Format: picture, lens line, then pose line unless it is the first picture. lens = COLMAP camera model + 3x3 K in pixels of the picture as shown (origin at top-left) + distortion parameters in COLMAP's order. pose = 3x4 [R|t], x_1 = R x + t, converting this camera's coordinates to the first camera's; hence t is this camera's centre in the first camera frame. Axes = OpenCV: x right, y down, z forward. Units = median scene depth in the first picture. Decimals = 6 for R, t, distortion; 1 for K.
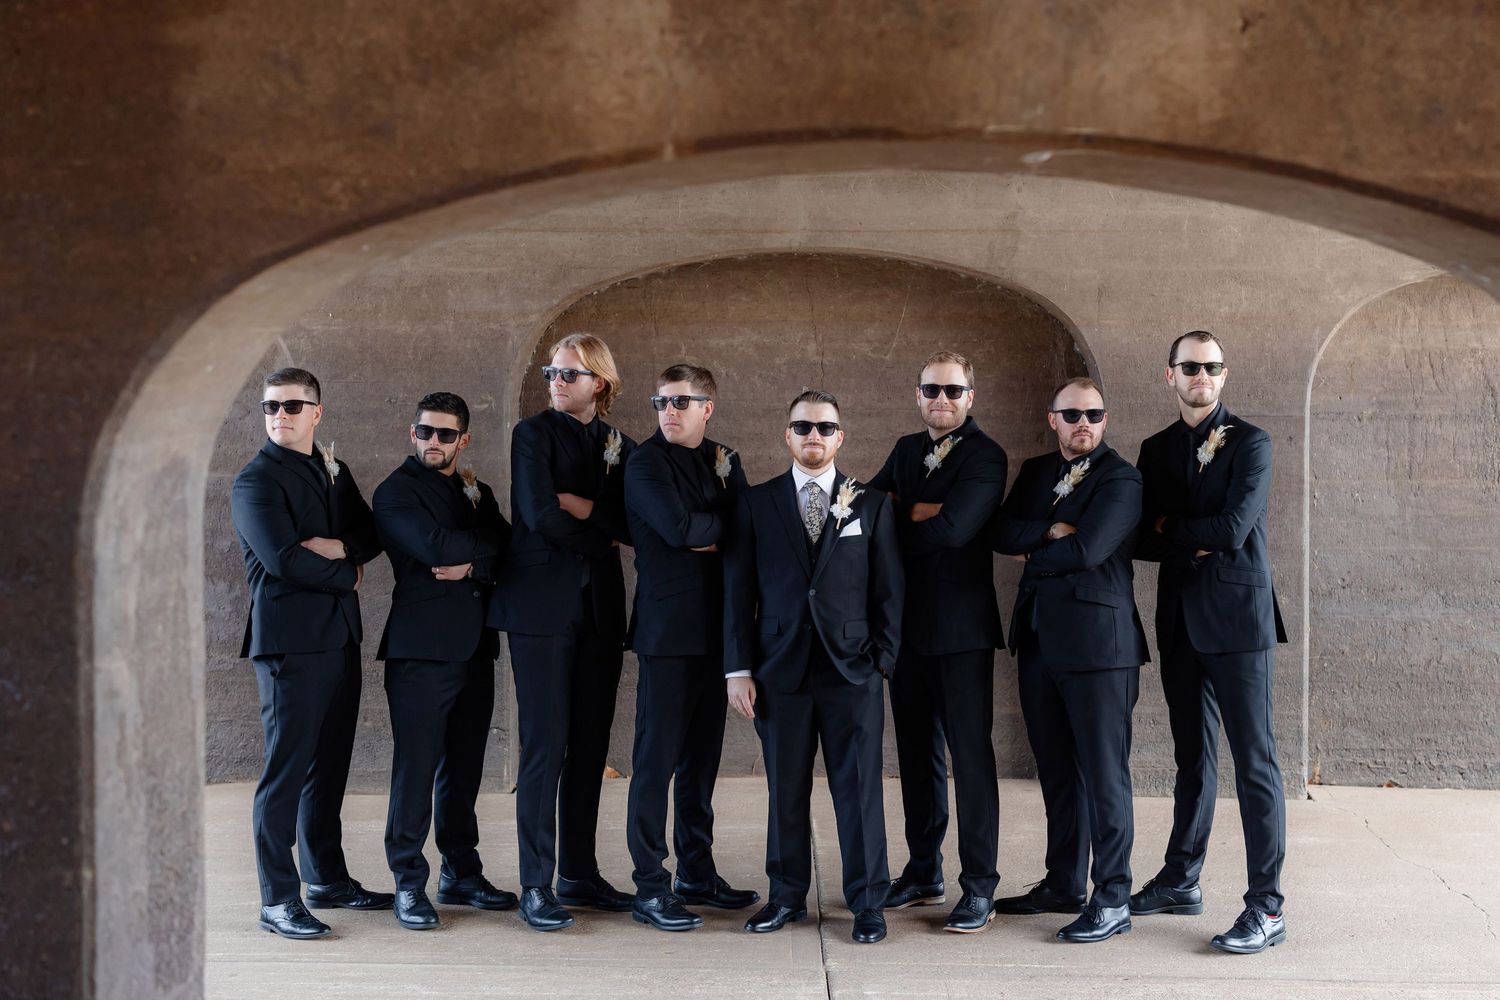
lens RADIAL K [[2341.9, 0, 822.5], [0, 2341.9, 478.6], [0, 0, 1]] dist [-0.011985, 0.074287]
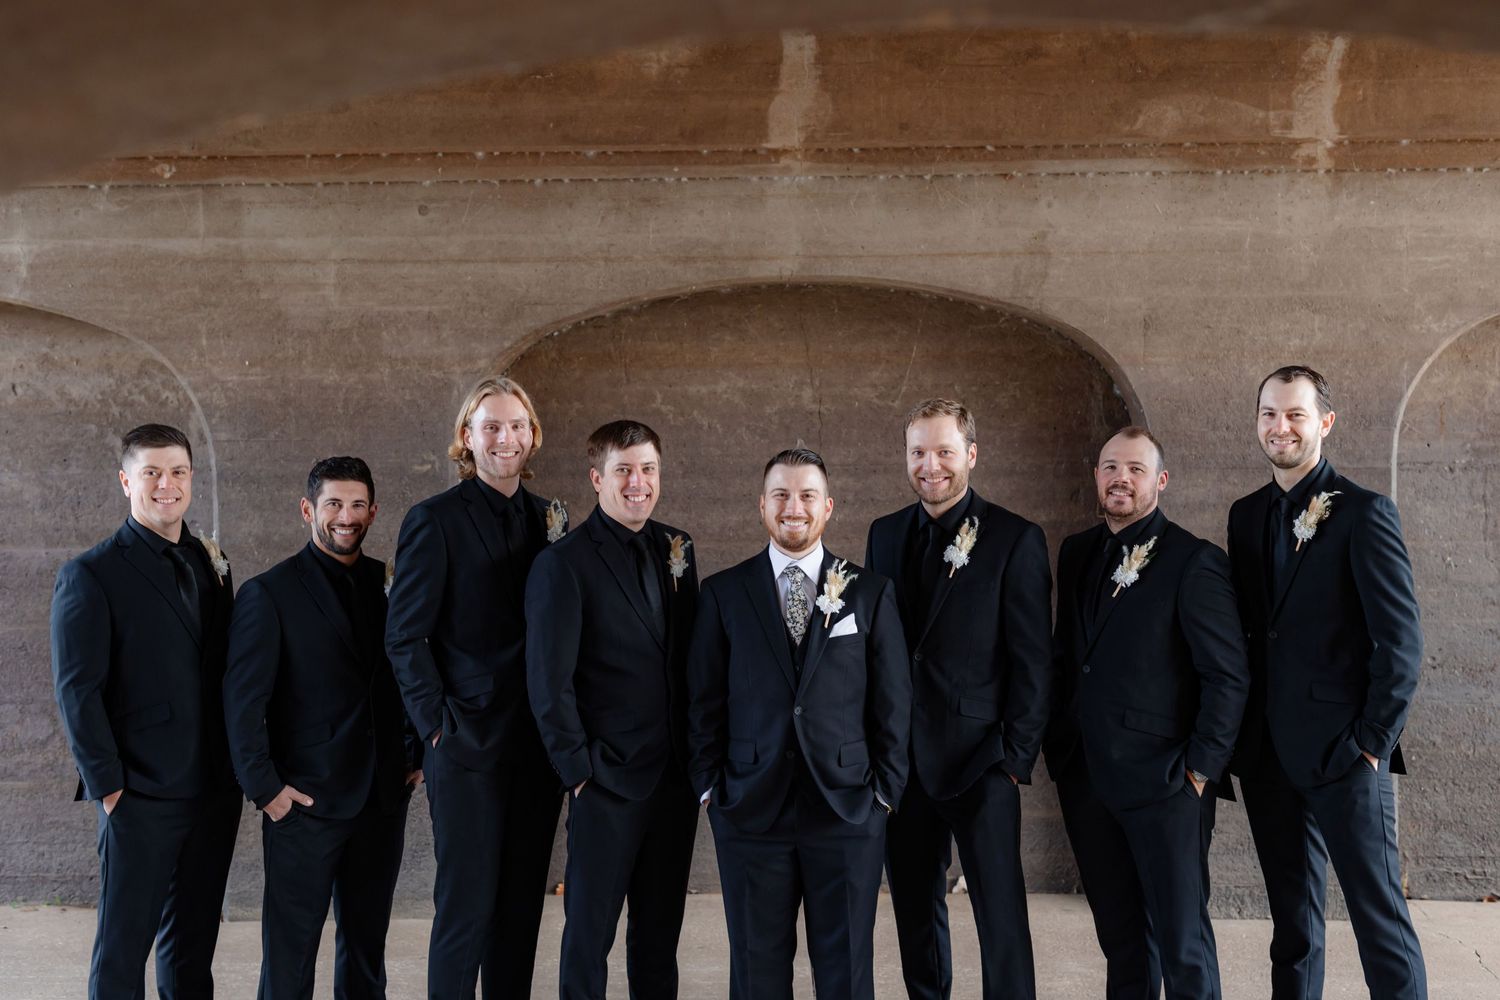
lens RADIAL K [[2268.5, 0, 750.9], [0, 2268.5, 561.7], [0, 0, 1]] dist [0.011343, -0.052096]
pose [[0.999090, -0.009527, -0.041585, 0.008931], [0.010315, 0.999770, 0.018794, -0.010536], [0.041396, -0.019206, 0.998958, 0.171438]]
